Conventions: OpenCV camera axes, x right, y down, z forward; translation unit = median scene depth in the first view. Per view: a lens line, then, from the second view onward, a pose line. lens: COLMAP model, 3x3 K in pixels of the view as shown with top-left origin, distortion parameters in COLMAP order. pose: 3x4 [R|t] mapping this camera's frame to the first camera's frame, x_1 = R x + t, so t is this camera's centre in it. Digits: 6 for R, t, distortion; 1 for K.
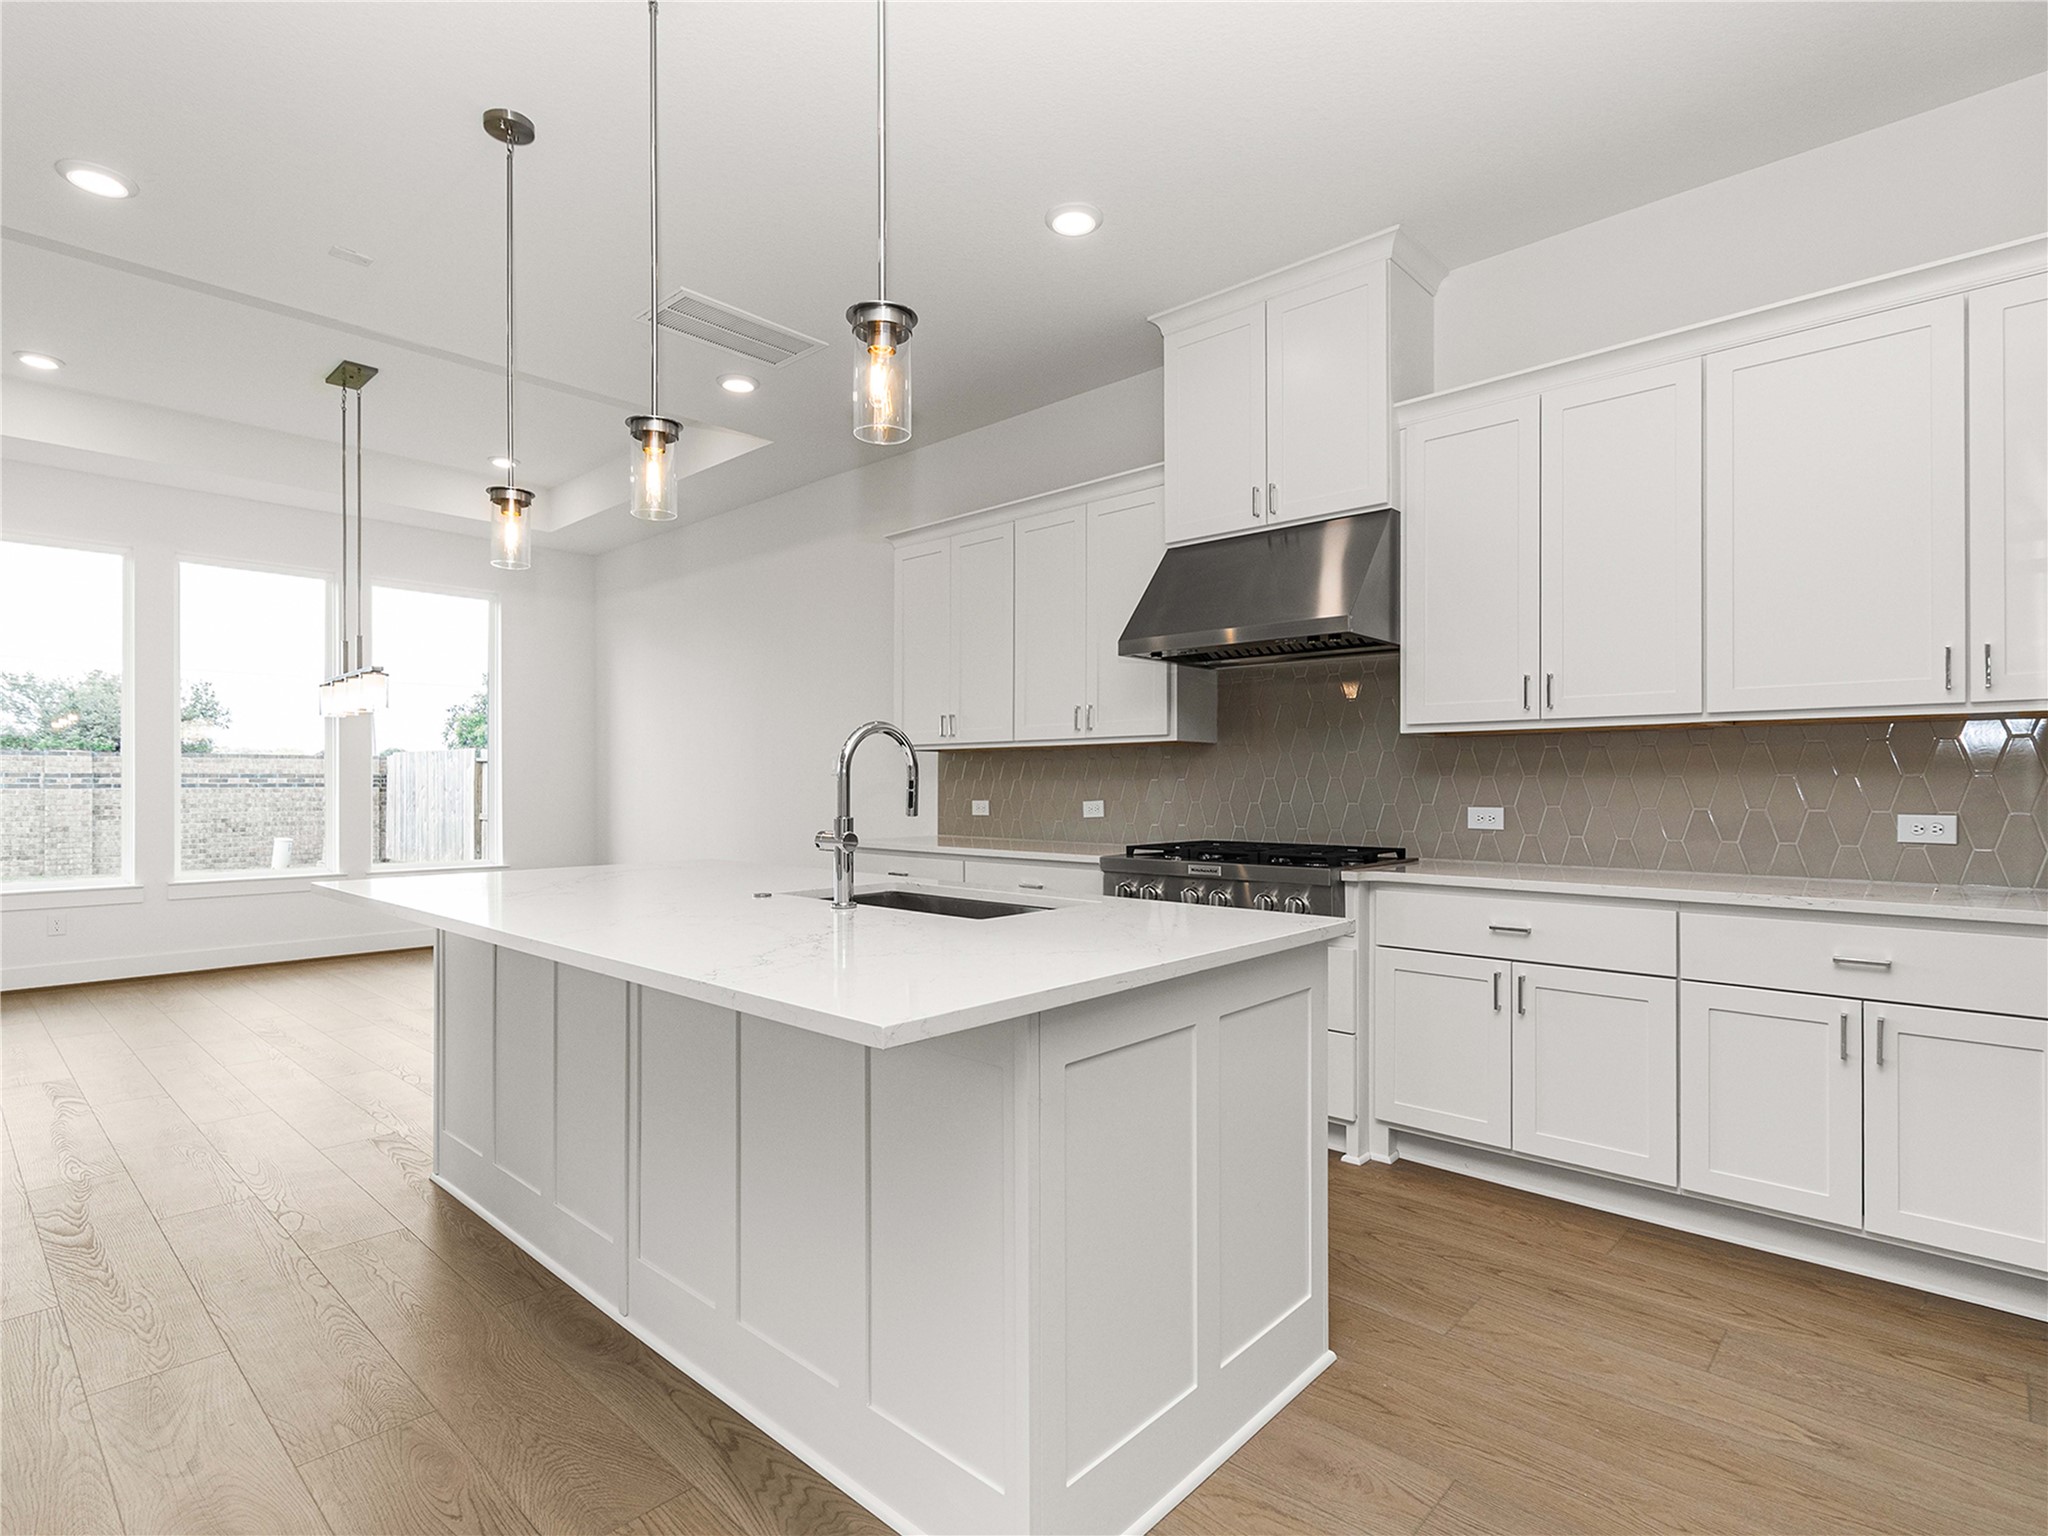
lens RADIAL K [[1039.3, 0, 1018.7], [0, 1039.3, 781.4], [0, 0, 1]] dist [0.003545, 0.000627]
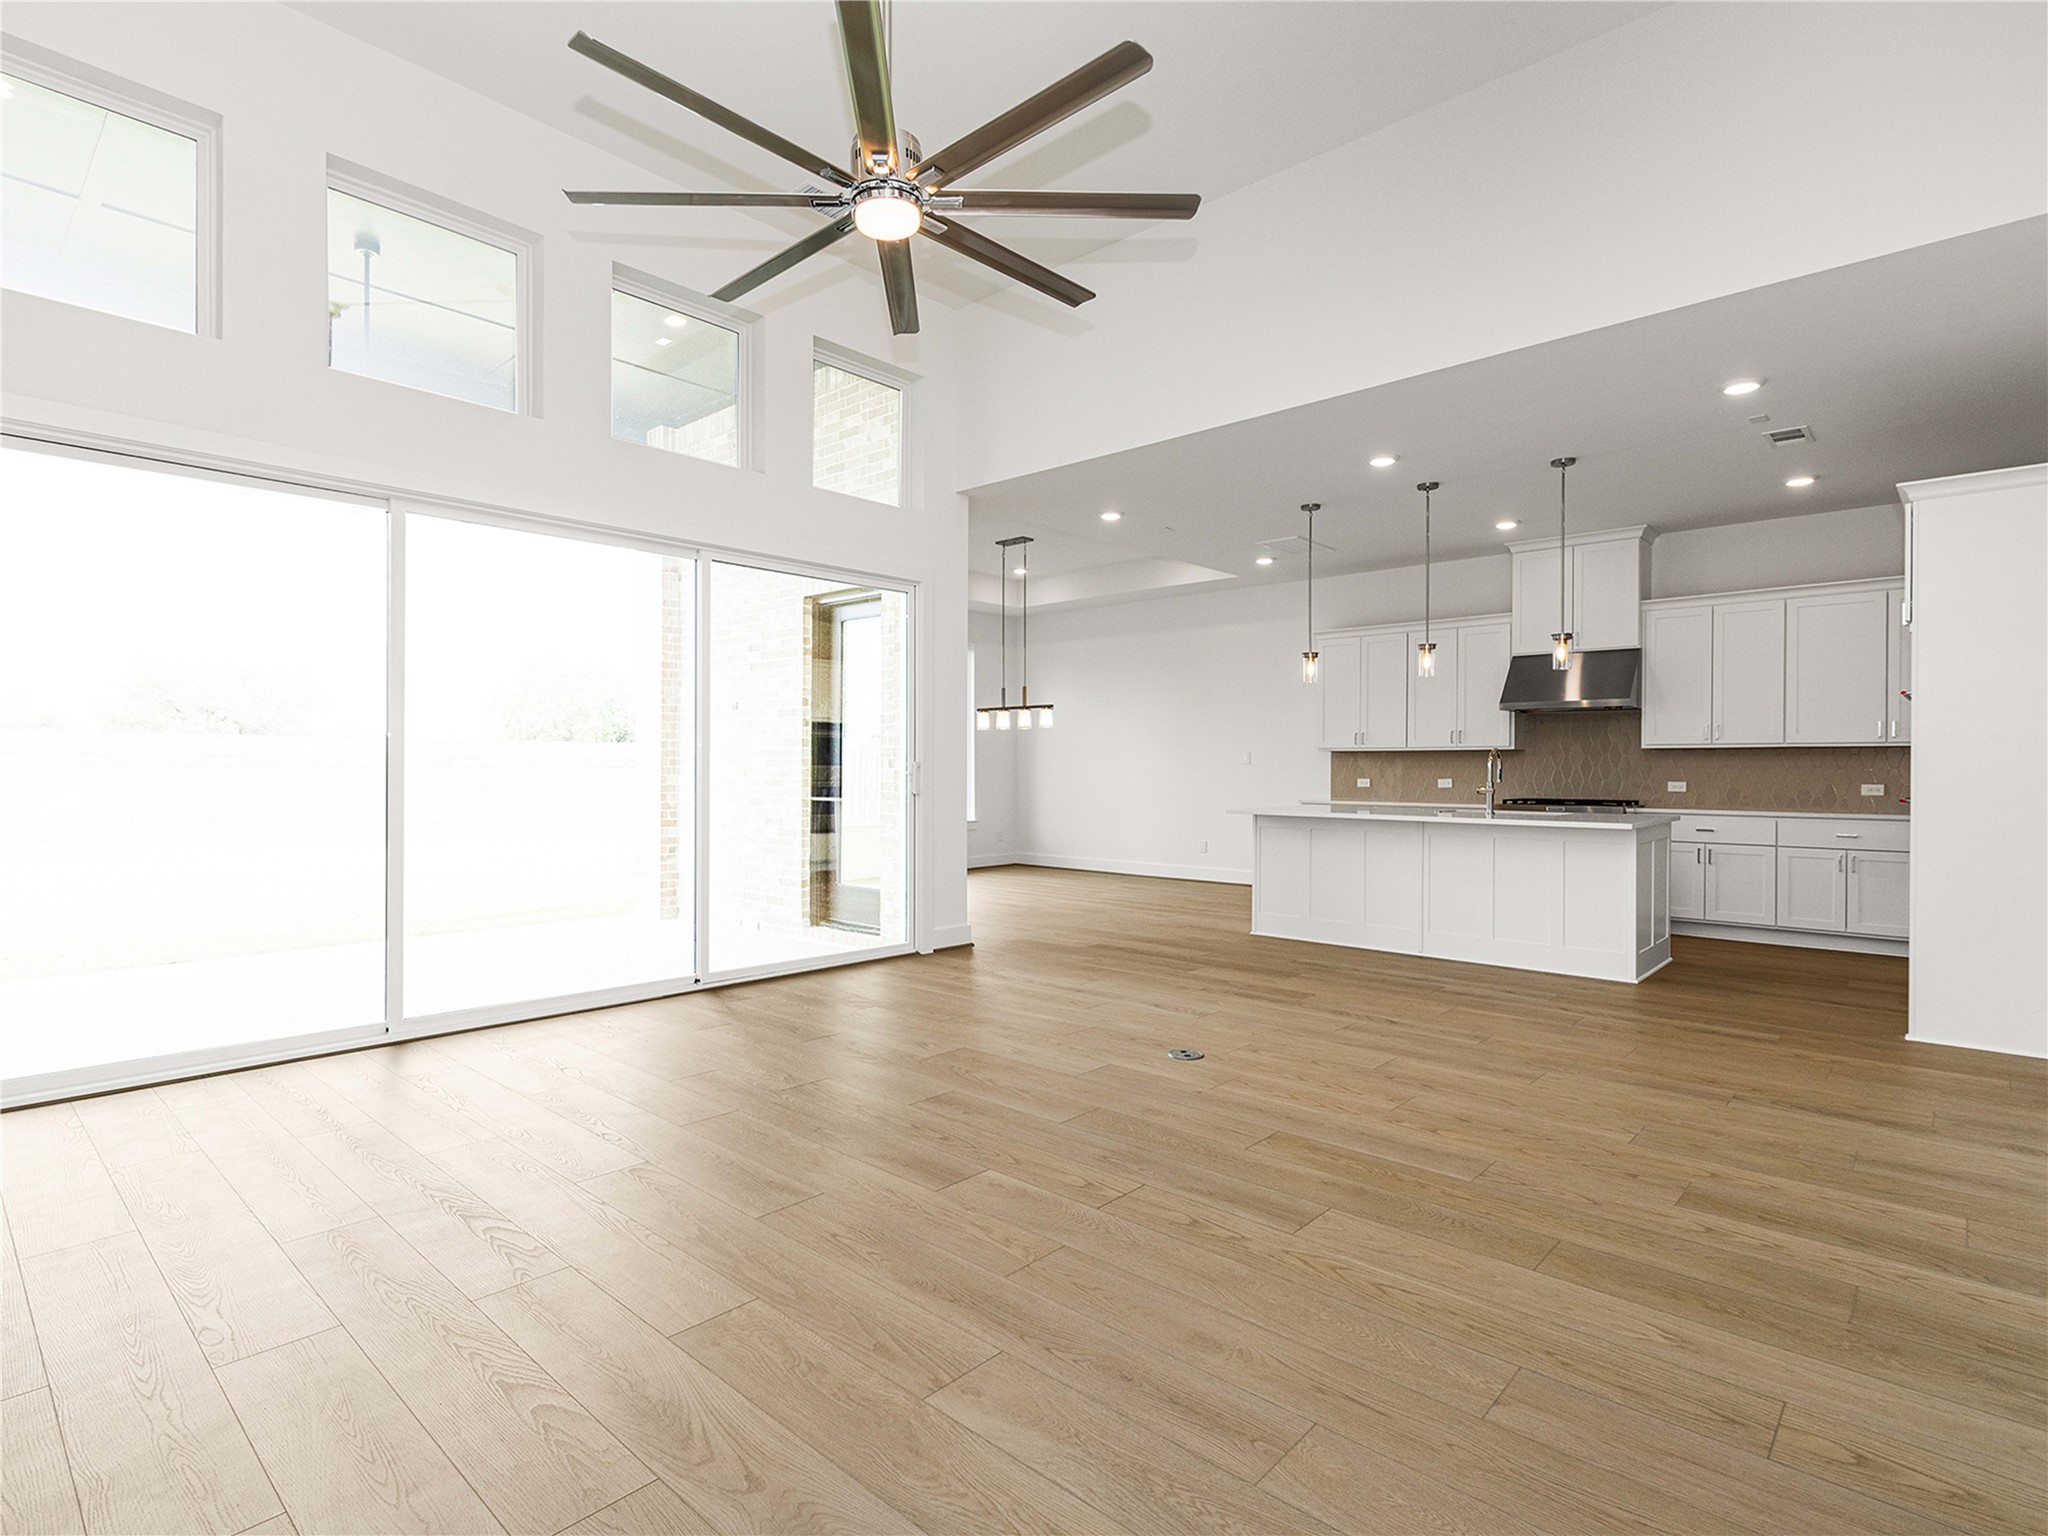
lens RADIAL K [[1031.4, 0, 1012.3], [0, 1031.4, 767.2], [0, 0, 1]] dist [0.004972, -0.001465]
pose [[0.999993, 0.003477, -0.001107, -1.030506], [-0.003472, 0.999985, 0.004243, -0.011209], [0.001121, -0.004239, 0.999990, -1.282059]]
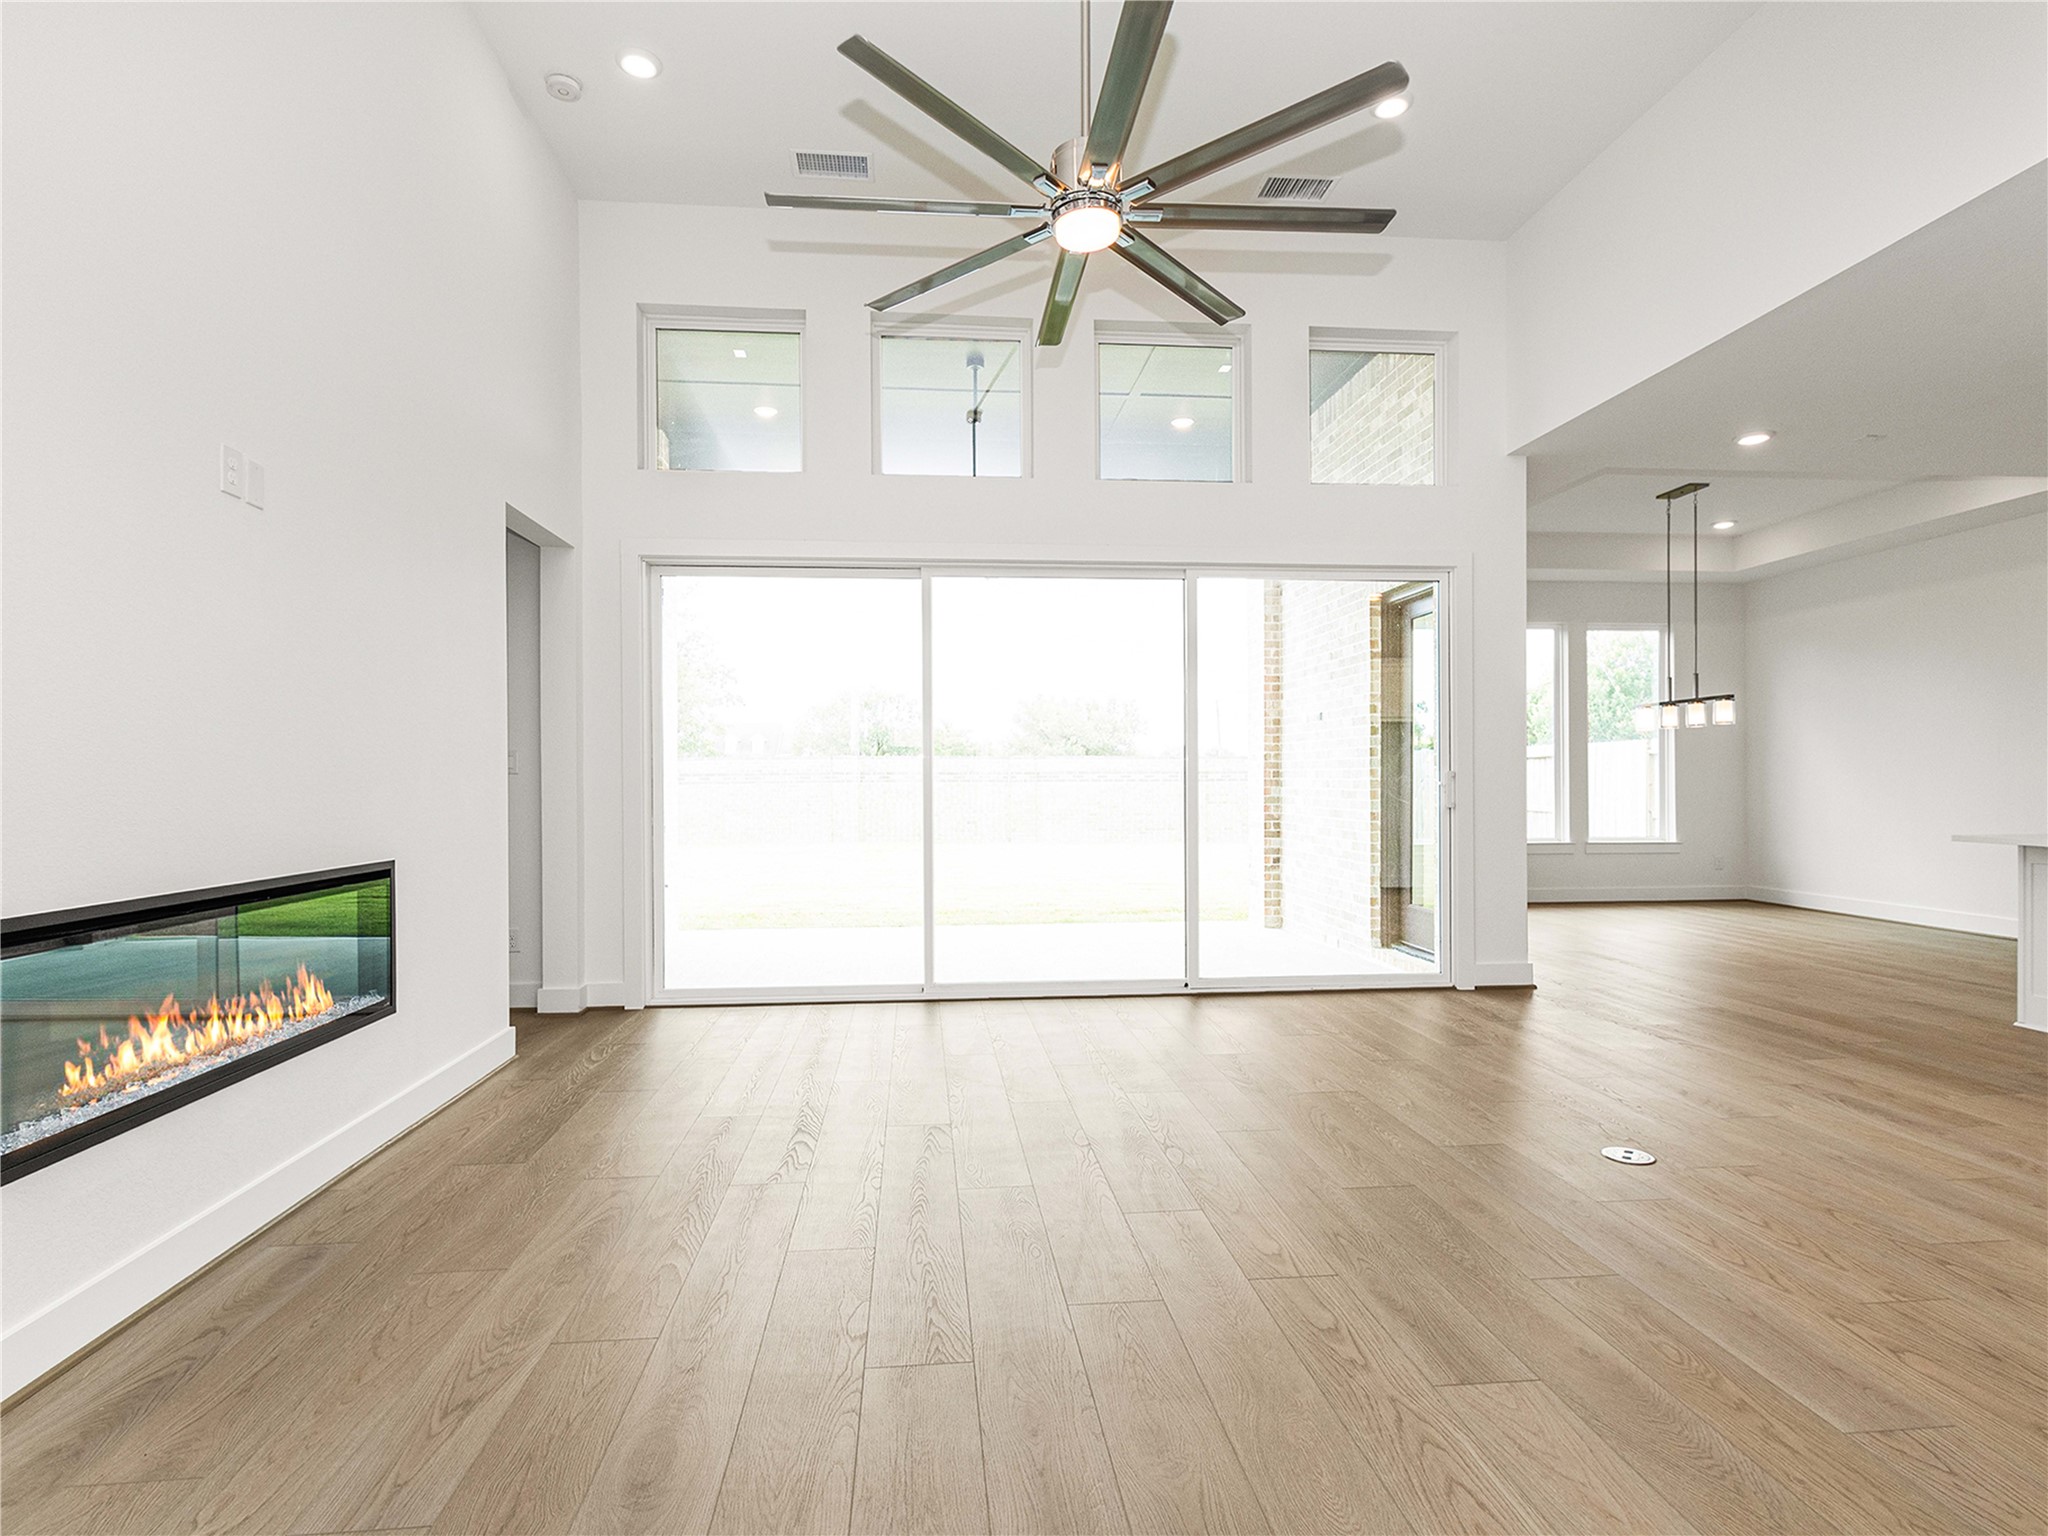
lens RADIAL K [[1039.3, 0, 1018.7], [0, 1039.3, 781.4], [0, 0, 1]] dist [0.003545, 0.000627]
pose [[0.745782, -0.002912, -0.666184, -0.592640], [0.007856, 0.999959, 0.004424, -0.008535], [0.666144, -0.008533, 0.745775, -1.105237]]
